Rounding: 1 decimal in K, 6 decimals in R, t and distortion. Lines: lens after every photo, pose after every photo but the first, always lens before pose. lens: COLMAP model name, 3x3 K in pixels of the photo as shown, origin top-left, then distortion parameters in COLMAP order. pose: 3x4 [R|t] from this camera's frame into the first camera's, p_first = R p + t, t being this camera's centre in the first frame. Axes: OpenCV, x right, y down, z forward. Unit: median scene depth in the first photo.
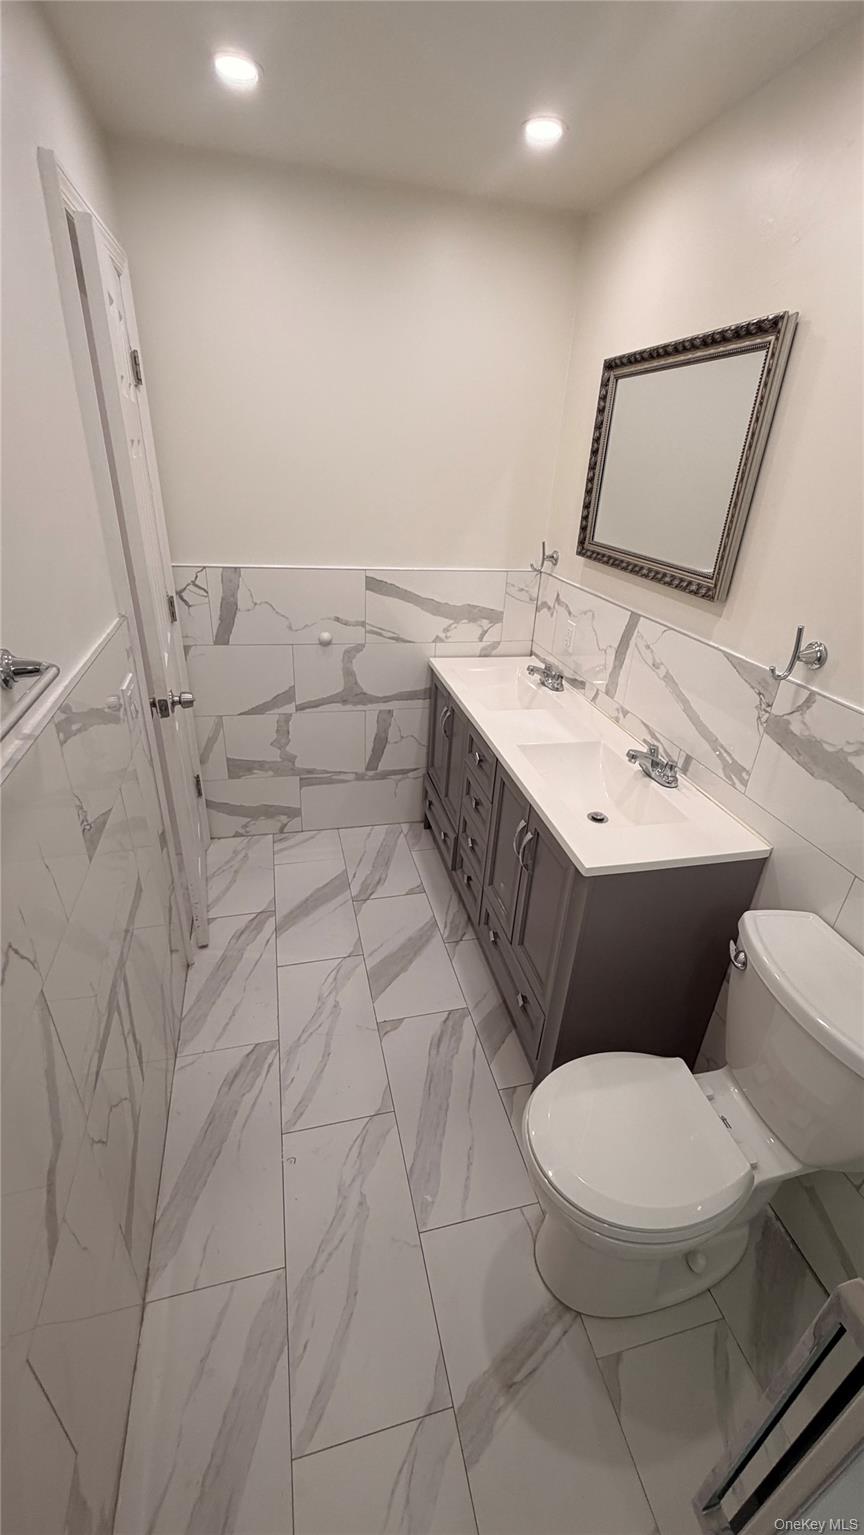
lens RADIAL K [[611.5, 0, 435.3], [0, 611.5, 759.1], [0, 0, 1]] dist [-0.001152, 0.000682]
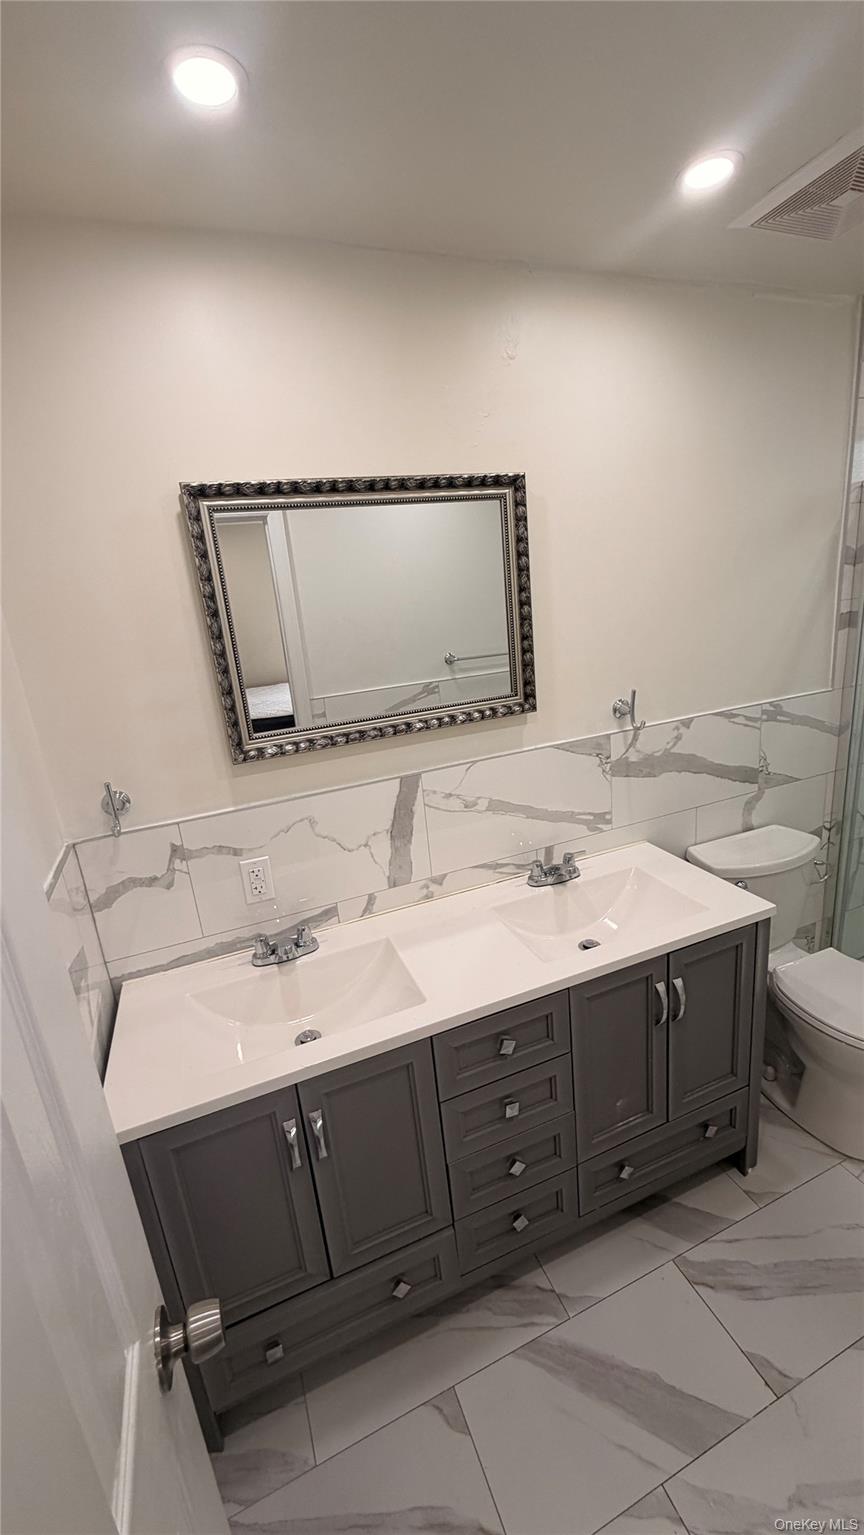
lens RADIAL K [[611.5, 0, 434.8], [0, 611.5, 761.2], [0, 0, 1]] dist [-0.001152, 0.000682]
pose [[-0.140195, -0.299133, 0.943856, -0.484919], [0.513683, 0.792969, 0.327612, -0.539325], [-0.846448, 0.530773, 0.042490, 0.980742]]
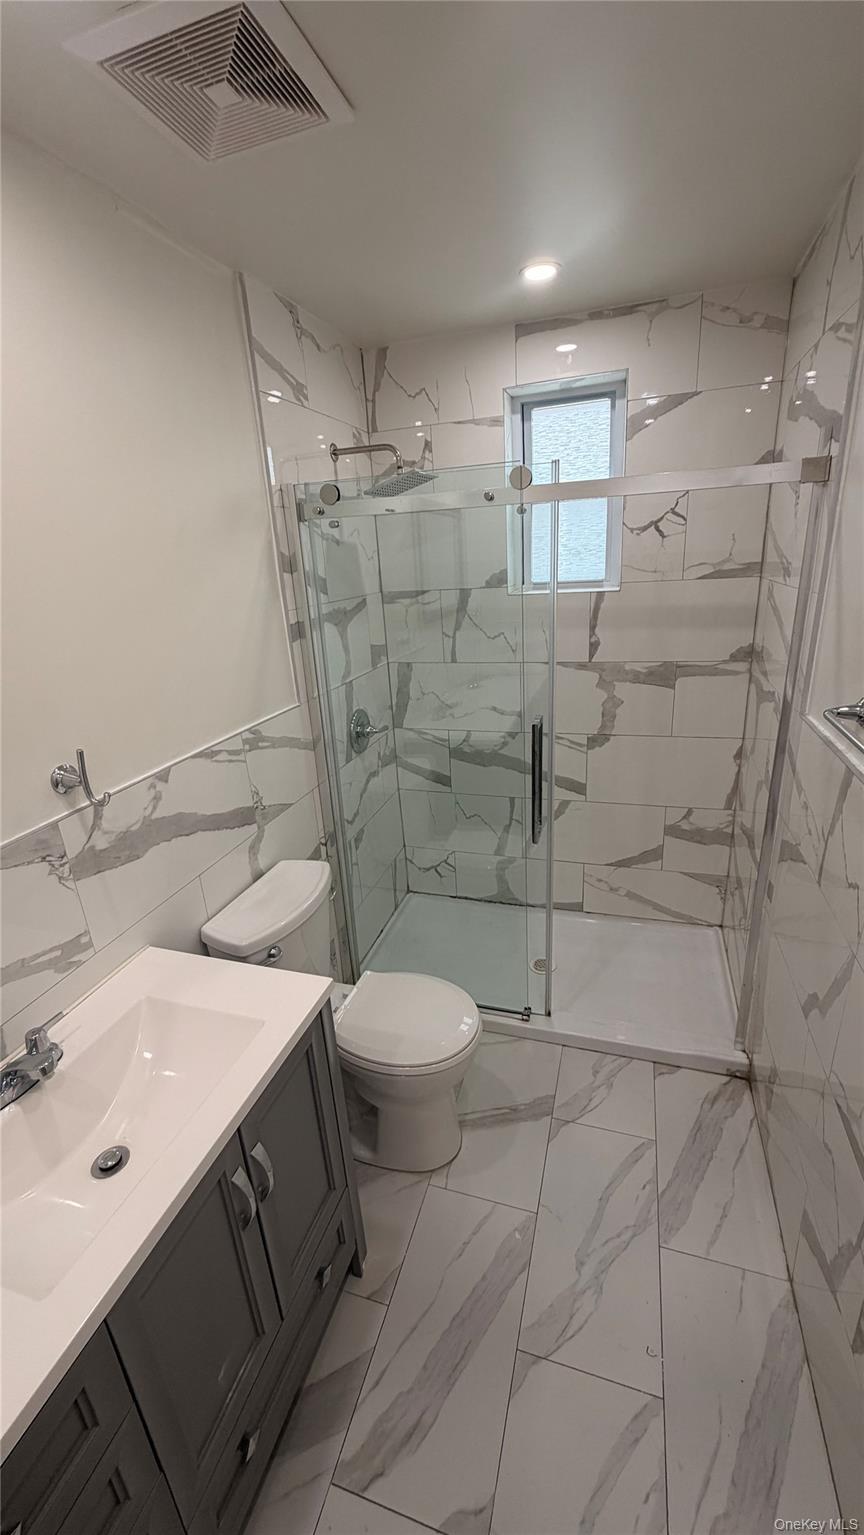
lens RADIAL K [[611.5, 0, 435.6], [0, 611.5, 762.2], [0, 0, 1]] dist [-0.001152, 0.000682]
pose [[-0.851283, -0.168906, 0.496777, -0.224599], [0.248978, 0.703365, 0.665799, -0.476849], [-0.461873, 0.690470, -0.556709, 0.889475]]
